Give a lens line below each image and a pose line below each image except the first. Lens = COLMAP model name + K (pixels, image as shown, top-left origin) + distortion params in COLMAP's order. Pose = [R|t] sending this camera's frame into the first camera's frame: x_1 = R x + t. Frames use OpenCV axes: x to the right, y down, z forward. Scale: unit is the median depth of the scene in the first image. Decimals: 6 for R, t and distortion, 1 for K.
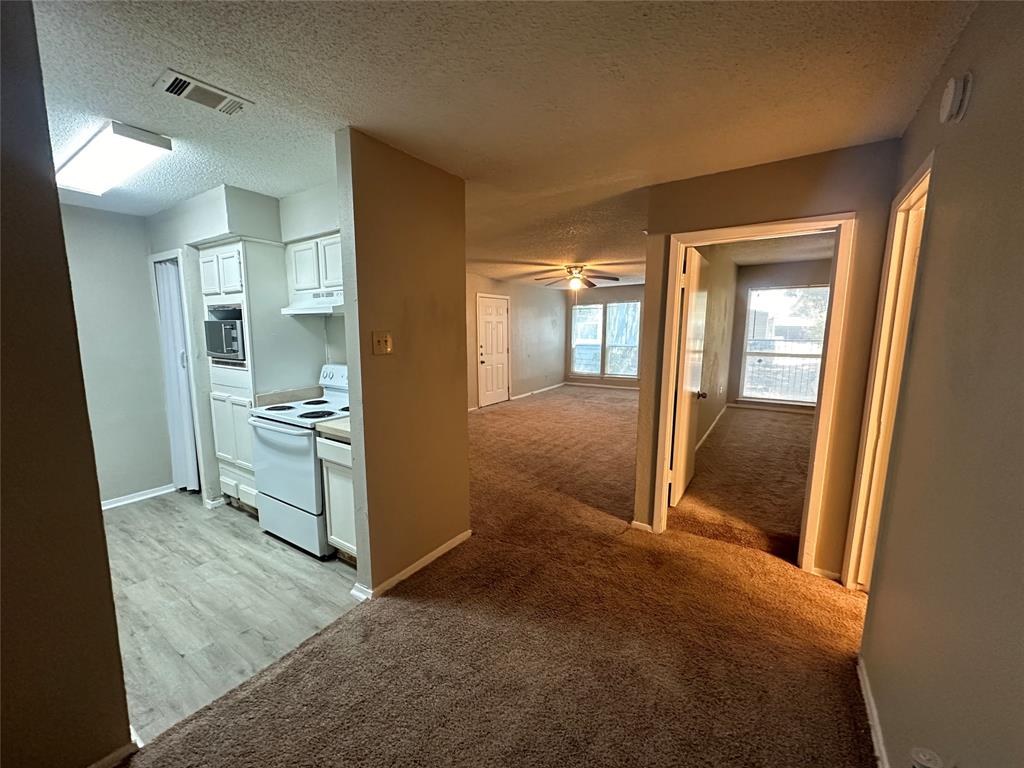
lens RADIAL K [[408.8, 0, 510.1], [0, 408.8, 384.6], [0, 0, 1]] dist [-0.003484, 0.000742]
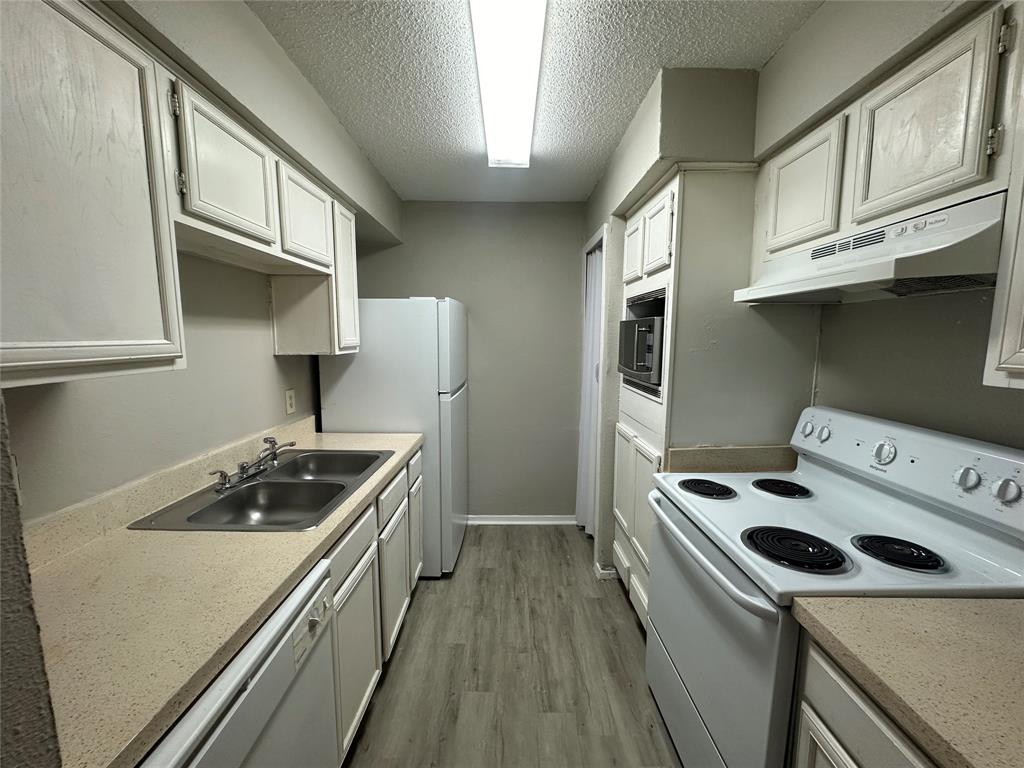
lens RADIAL K [[408.8, 0, 513.9], [0, 408.8, 379.9], [0, 0, 1]] dist [-0.003484, 0.000742]
pose [[0.560230, 0.091832, -0.823231, -0.284676], [-0.115935, 0.992746, 0.031845, -0.061077], [0.820184, 0.077600, 0.566813, 0.493144]]
